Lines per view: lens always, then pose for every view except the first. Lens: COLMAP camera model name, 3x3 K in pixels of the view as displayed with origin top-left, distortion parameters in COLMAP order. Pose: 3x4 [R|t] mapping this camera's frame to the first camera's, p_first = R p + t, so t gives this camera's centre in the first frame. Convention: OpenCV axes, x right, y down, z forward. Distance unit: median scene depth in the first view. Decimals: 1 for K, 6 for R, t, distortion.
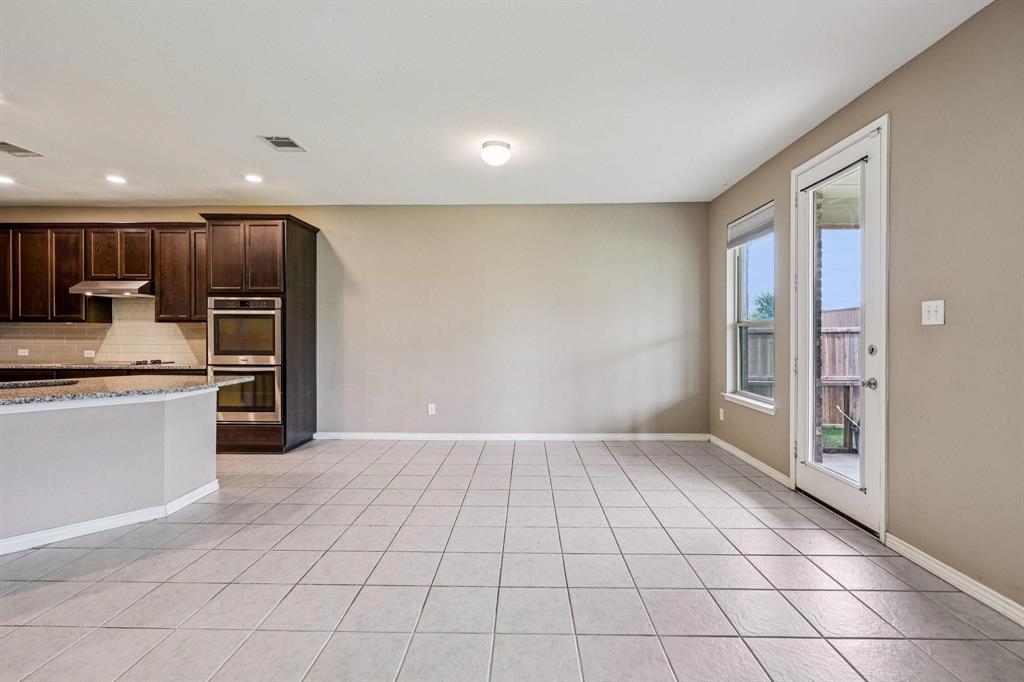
lens RADIAL K [[442.3, 0, 514.9], [0, 442.3, 334.2], [0, 0, 1]] dist [0.001594, 0.000351]
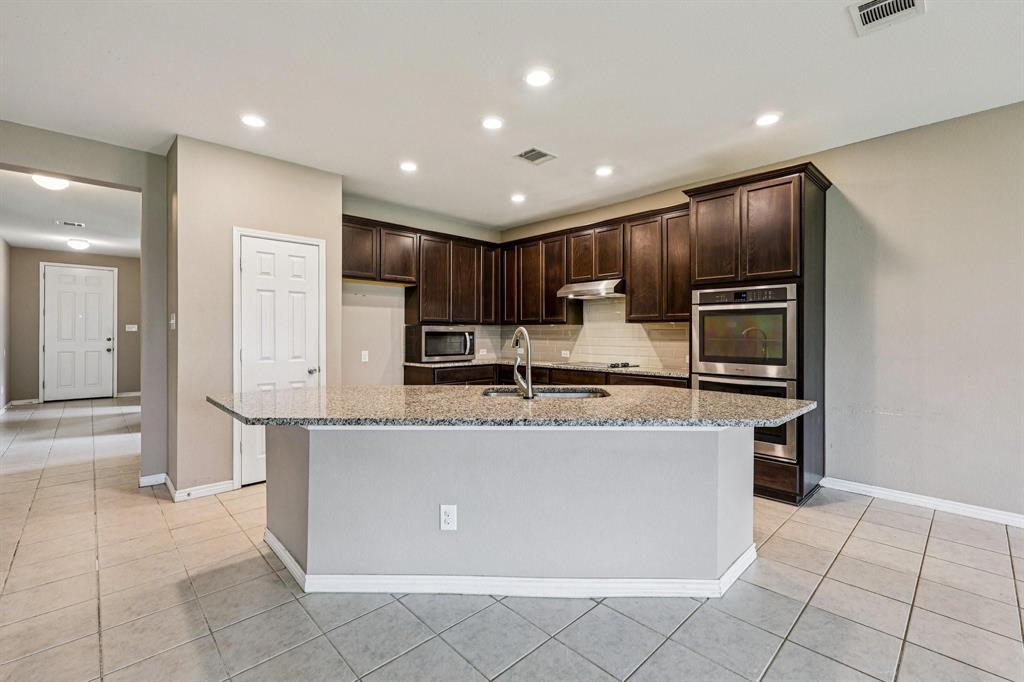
lens RADIAL K [[442.9, 0, 512.6], [0, 442.9, 329.5], [0, 0, 1]] dist [0.001379, 0.000280]
pose [[0.711131, -0.008525, -0.703008, -0.326197], [-0.000718, 0.999917, -0.012852, -0.000489], [0.703059, 0.009644, 0.711066, 0.167403]]
